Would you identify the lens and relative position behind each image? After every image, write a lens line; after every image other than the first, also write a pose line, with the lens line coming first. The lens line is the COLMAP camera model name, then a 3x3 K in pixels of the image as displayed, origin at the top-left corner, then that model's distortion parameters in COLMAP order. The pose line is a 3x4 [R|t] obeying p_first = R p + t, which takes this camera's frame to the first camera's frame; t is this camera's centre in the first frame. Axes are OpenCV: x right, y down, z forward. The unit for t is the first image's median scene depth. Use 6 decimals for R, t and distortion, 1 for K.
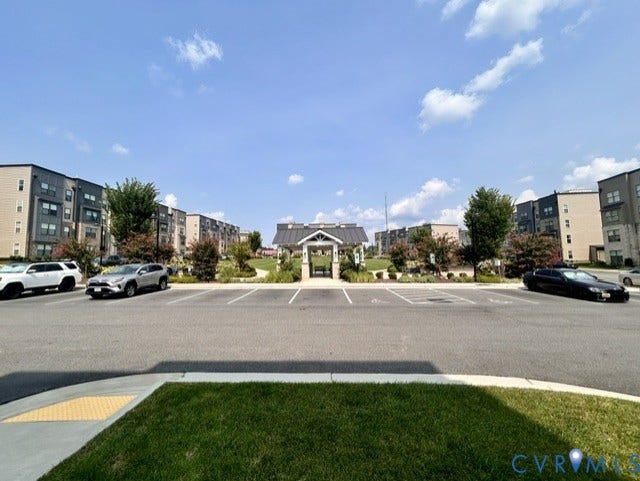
lens RADIAL K [[263.4, 0, 318.9], [0, 263.4, 239.8], [0, 0, 1]] dist [0.001968, 0.000198]
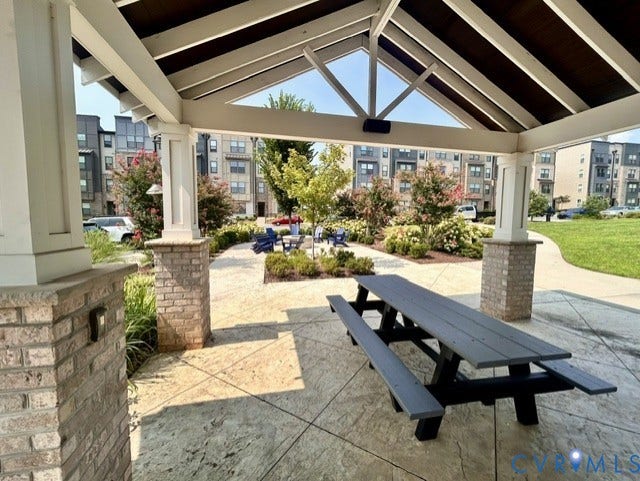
lens RADIAL K [[263.4, 0, 319.6], [0, 263.4, 238.5], [0, 0, 1]] dist [0.001968, 0.000198]
pose [[0.200284, 0.103487, -0.974257, 0.049801], [0.059458, 0.991289, 0.117520, 0.030335], [0.977932, -0.081465, 0.192386, 0.514440]]
